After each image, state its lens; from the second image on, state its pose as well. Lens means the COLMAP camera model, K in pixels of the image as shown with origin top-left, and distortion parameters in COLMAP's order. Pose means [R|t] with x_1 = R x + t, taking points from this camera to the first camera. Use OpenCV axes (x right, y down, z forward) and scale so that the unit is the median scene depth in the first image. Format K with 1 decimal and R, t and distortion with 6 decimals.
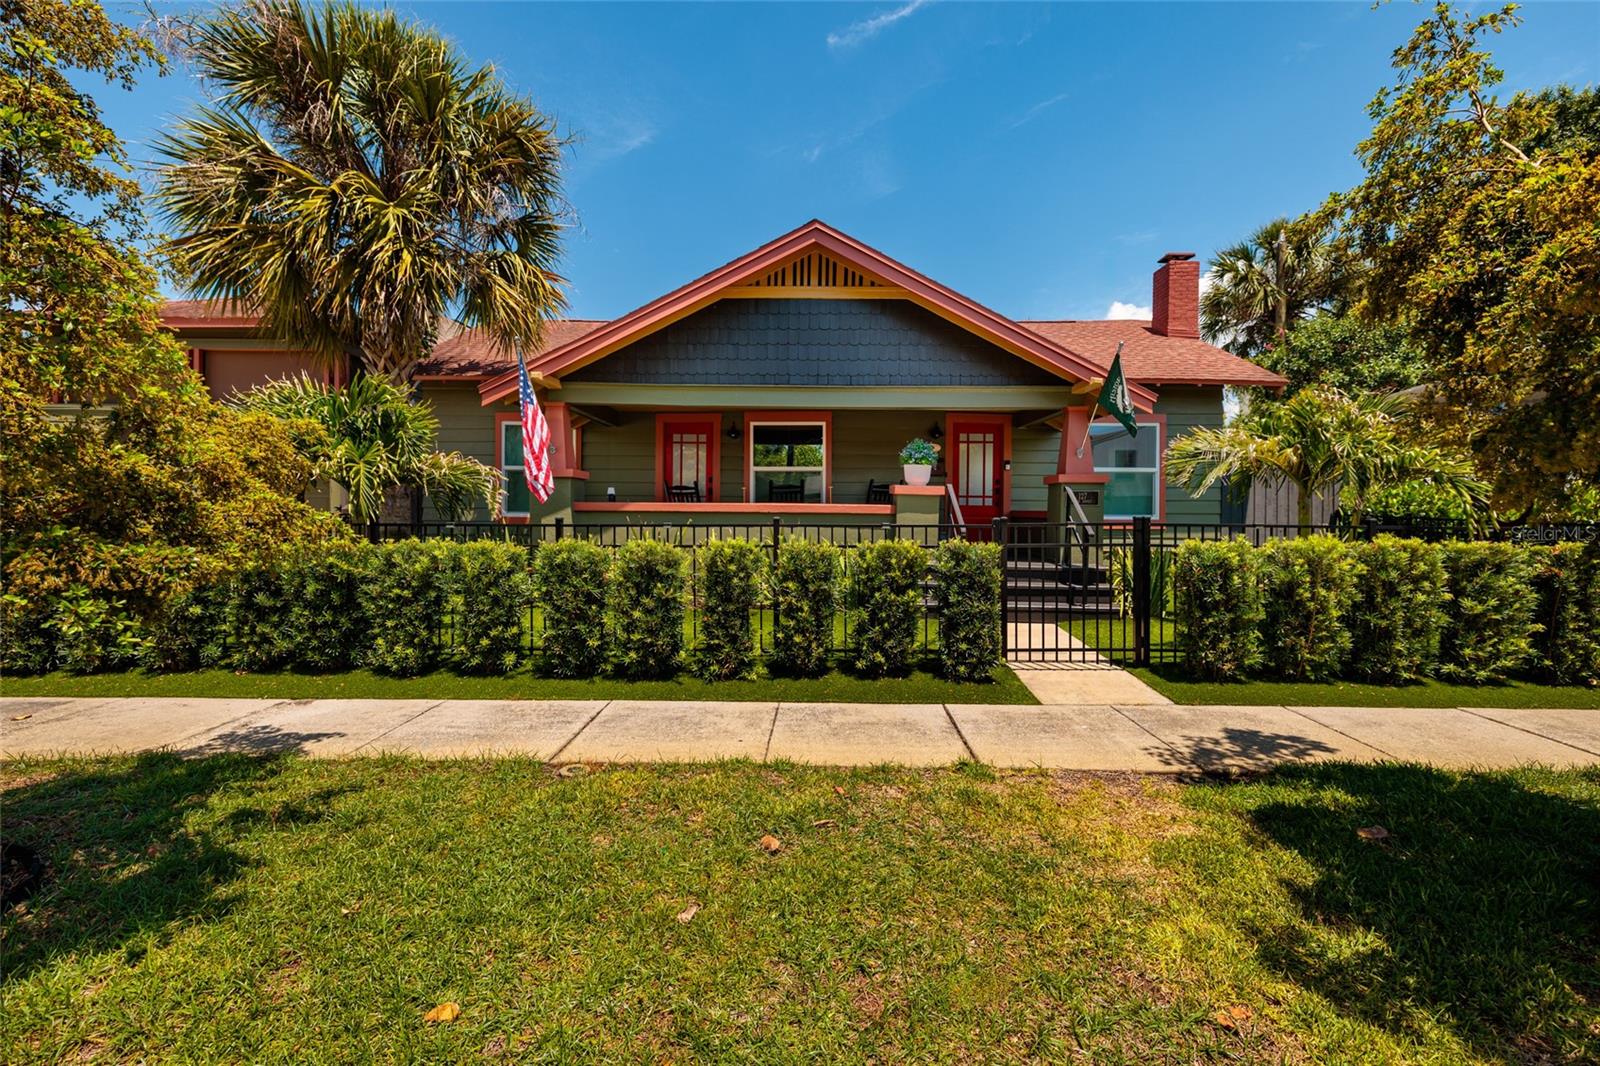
lens RADIAL K [[705.0, 0, 808.4], [0, 705.0, 528.5], [0, 0, 1]] dist [0.013694, -0.000479]
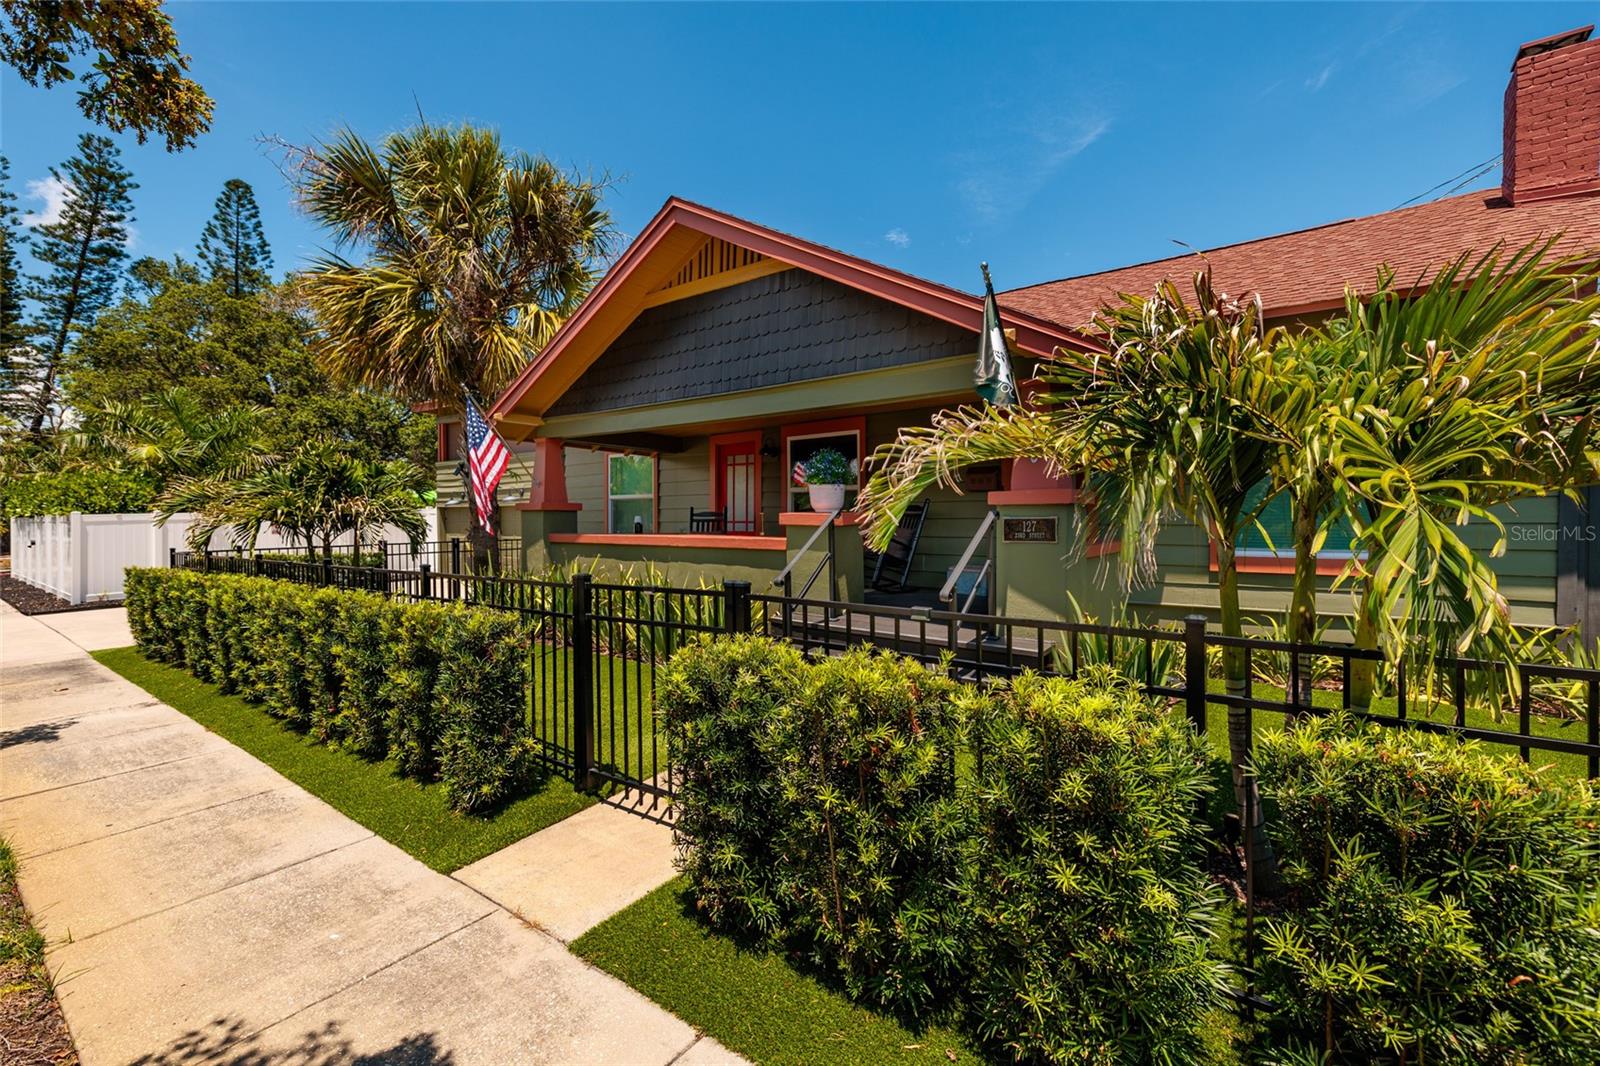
lens RADIAL K [[695.8, 0, 800.0], [0, 695.8, 533.0], [0, 0, 1]] dist [-0.002224, -0.000016]
pose [[0.802960, 0.000983, -0.596033, 0.598359], [-0.003349, 0.999990, -0.002863, -0.039054], [0.596024, 0.004295, 0.802955, 0.422984]]
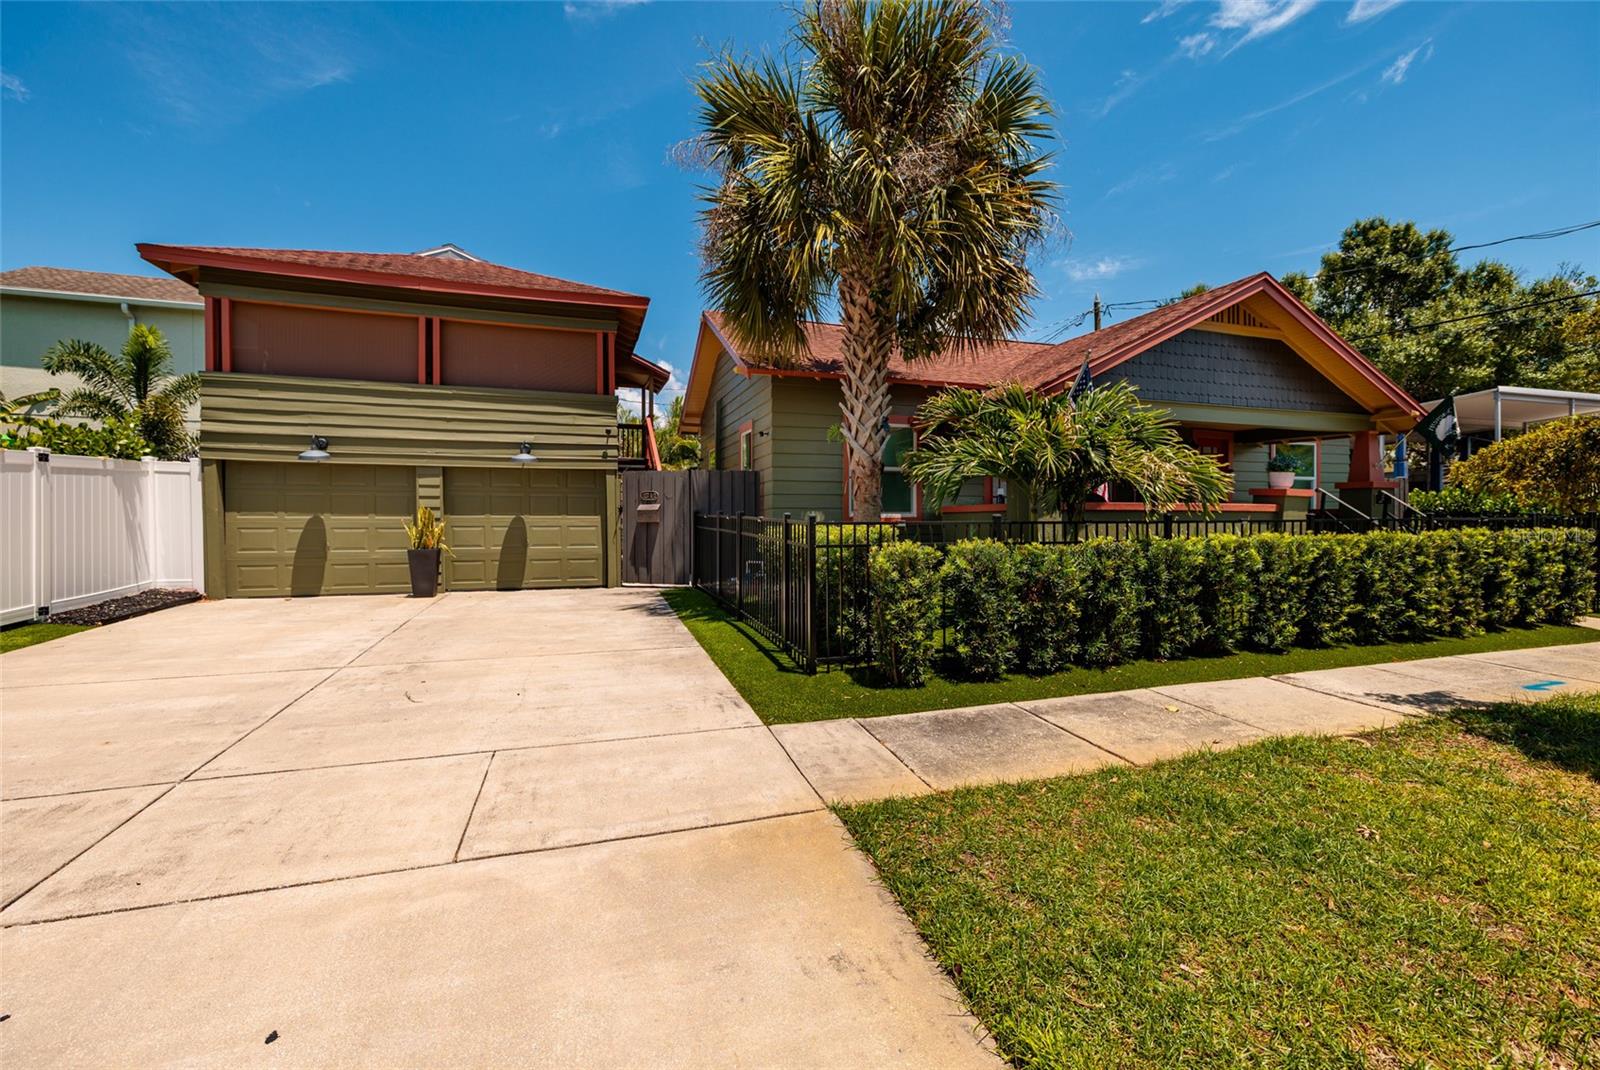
lens RADIAL K [[705.0, 0, 808.4], [0, 705.0, 530.5], [0, 0, 1]] dist [0.013694, -0.000479]
pose [[0.937108, -0.011476, 0.348850, -1.137243], [0.011335, 0.999933, 0.002446, 0.000635], [-0.348854, 0.001662, 0.937175, 0.117319]]
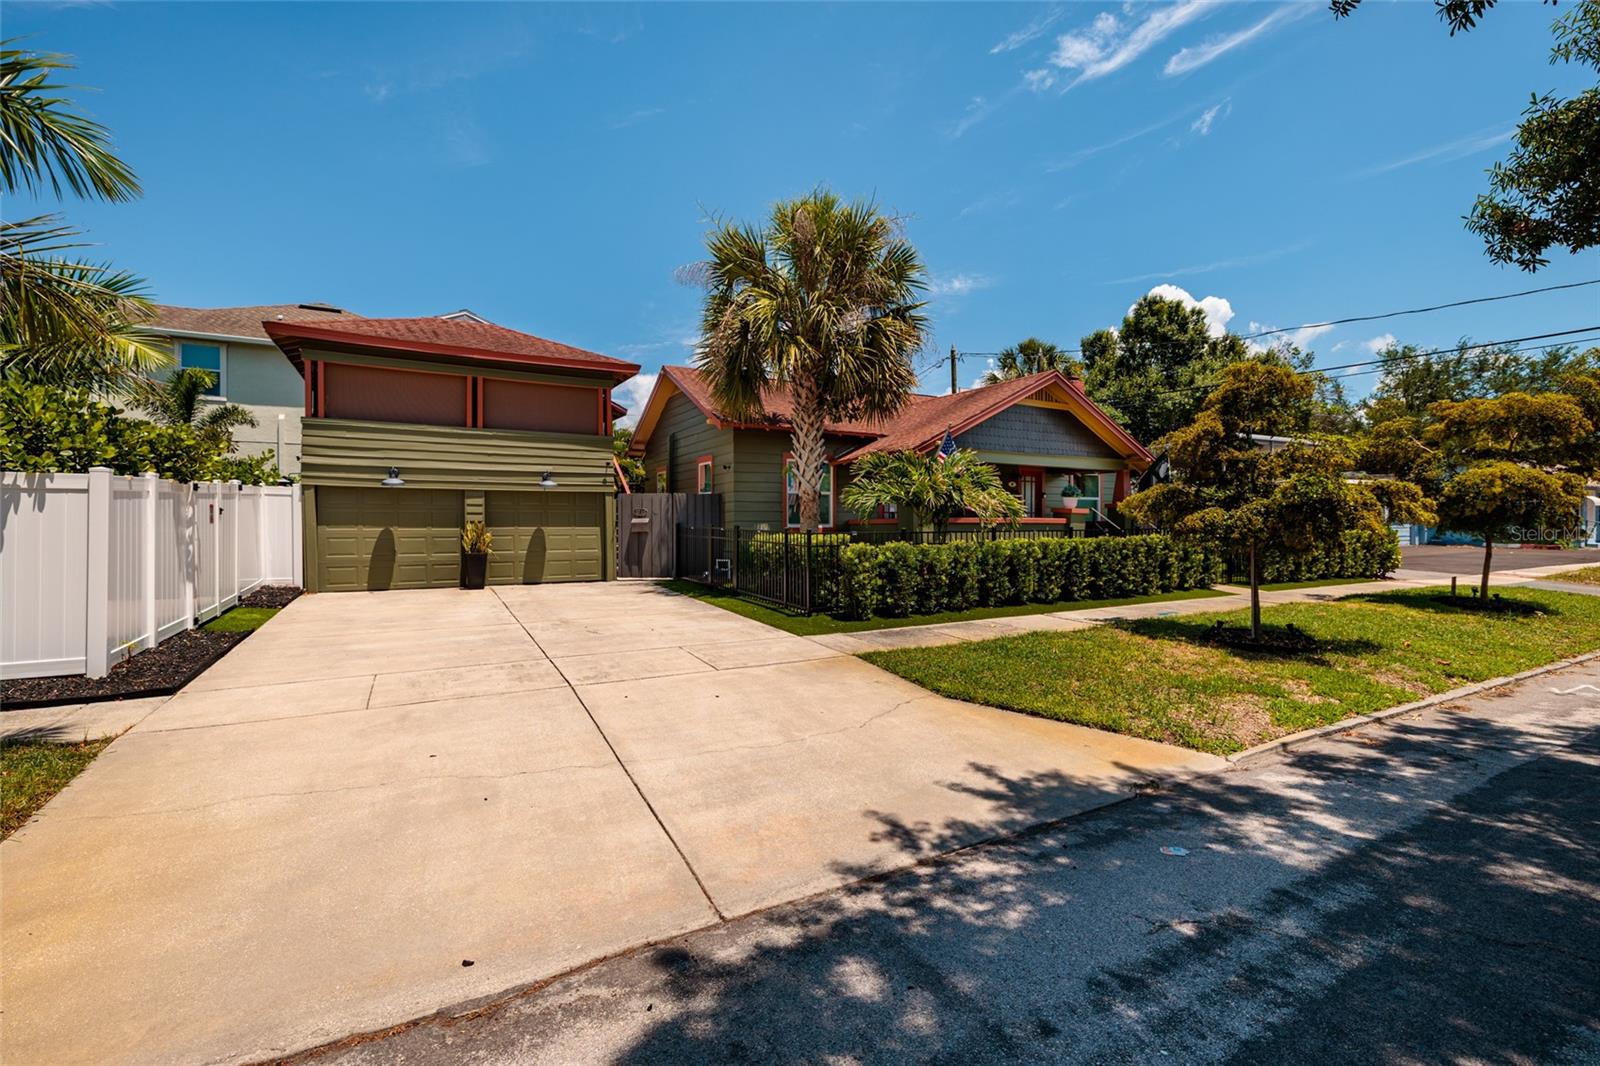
lens RADIAL K [[720.8, 0, 804.7], [0, 720.8, 531.8], [0, 0, 1]] dist [0.029248, -0.000157]
pose [[0.856898, -0.012322, 0.515338, -1.542774], [0.015479, 0.999879, -0.001831, -0.005363], [-0.515253, 0.009546, 0.856985, -0.314539]]
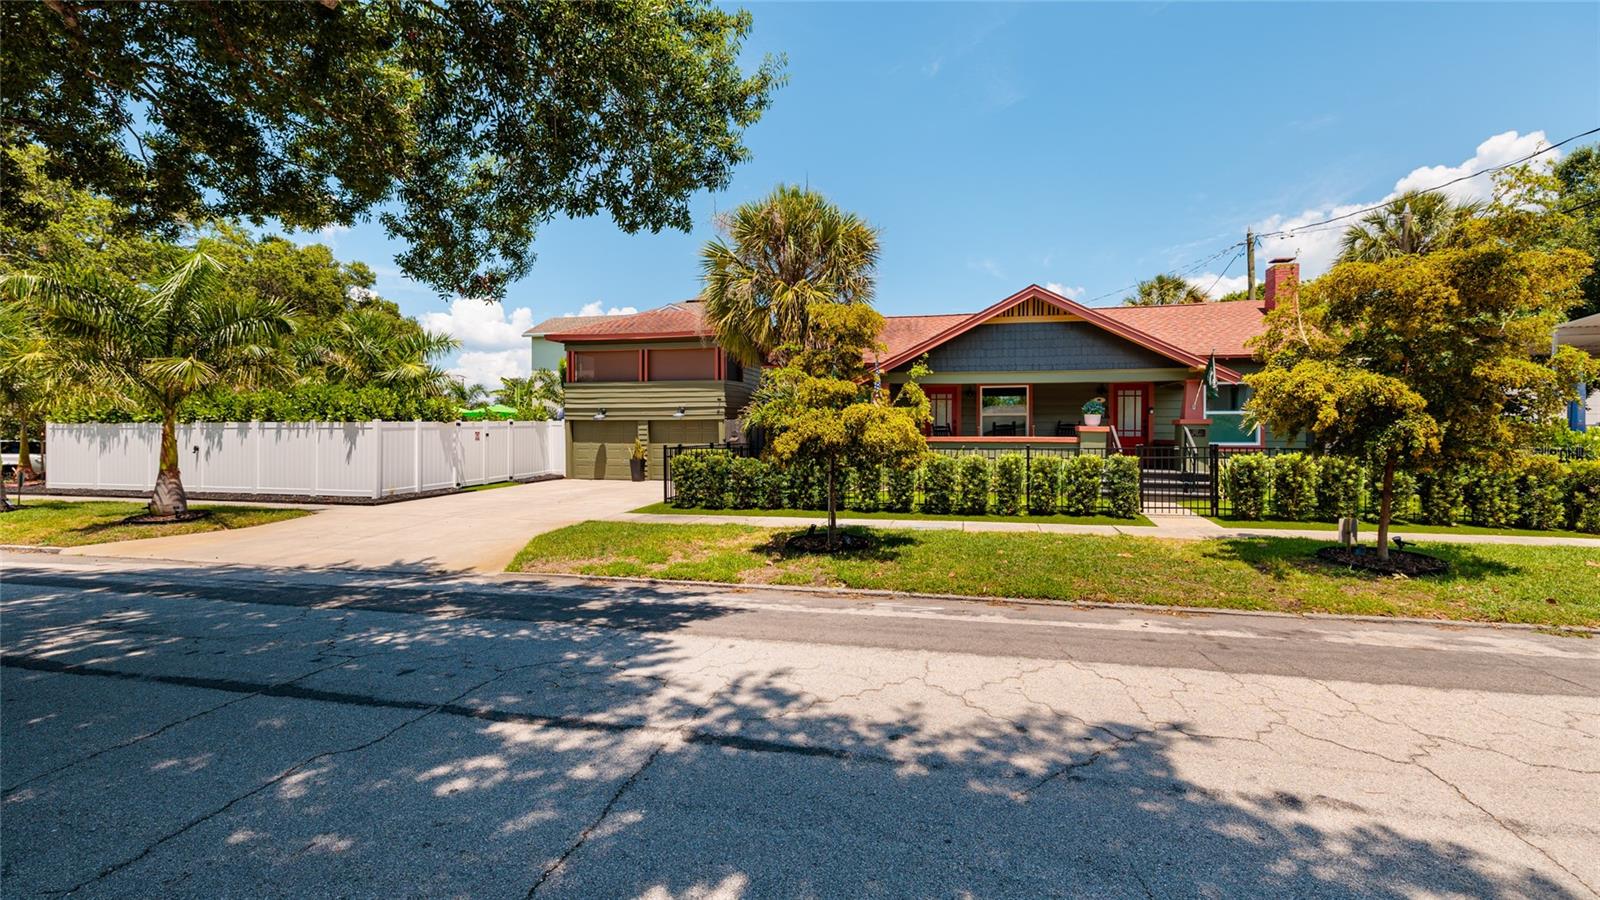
lens RADIAL K [[696.4, 0, 800.0], [0, 696.4, 450.0], [0, 0, 1]] dist [0.008734, 0.000021]
pose [[0.976914, -0.001333, -0.213629, -0.195023], [0.000043, 0.999982, -0.006042, 0.009335], [0.213634, 0.005893, 0.976896, -0.892091]]
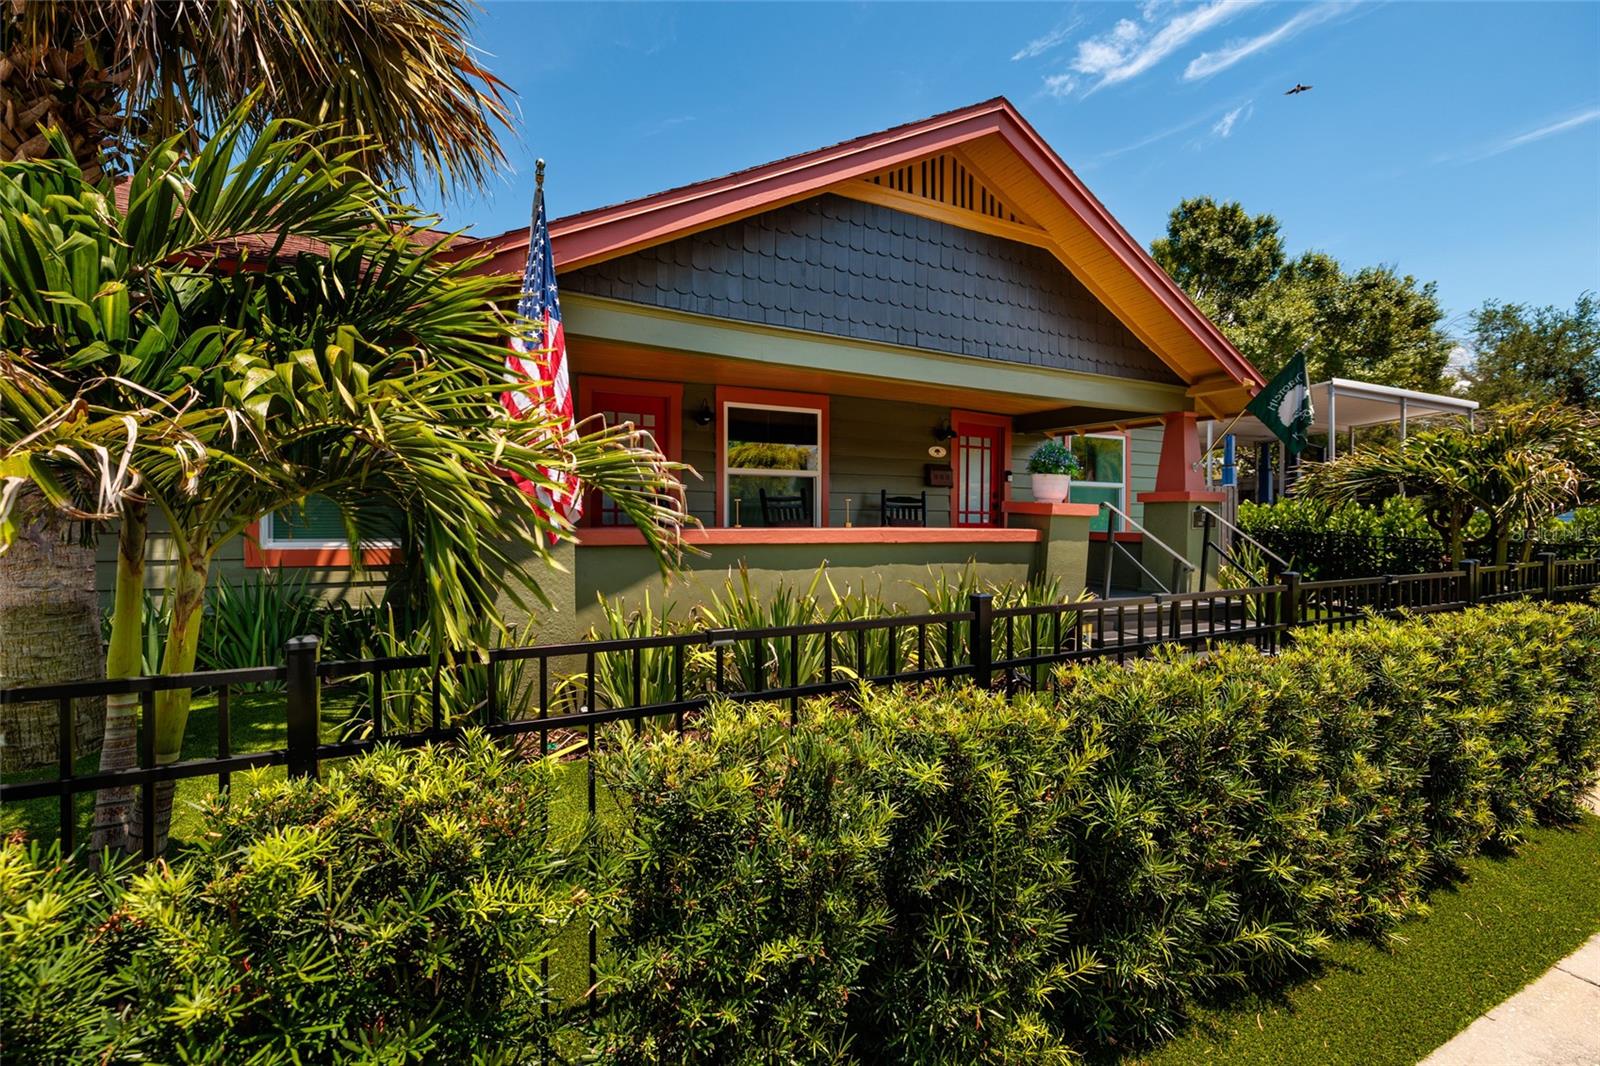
lens RADIAL K [[695.8, 0, 800.0], [0, 695.8, 533.0], [0, 0, 1]] dist [-0.002224, -0.000016]
pose [[0.879050, -0.011095, 0.476600, -0.452963], [0.009829, 0.999938, 0.005148, -0.036868], [-0.476628, 0.000159, 0.879105, 0.507386]]
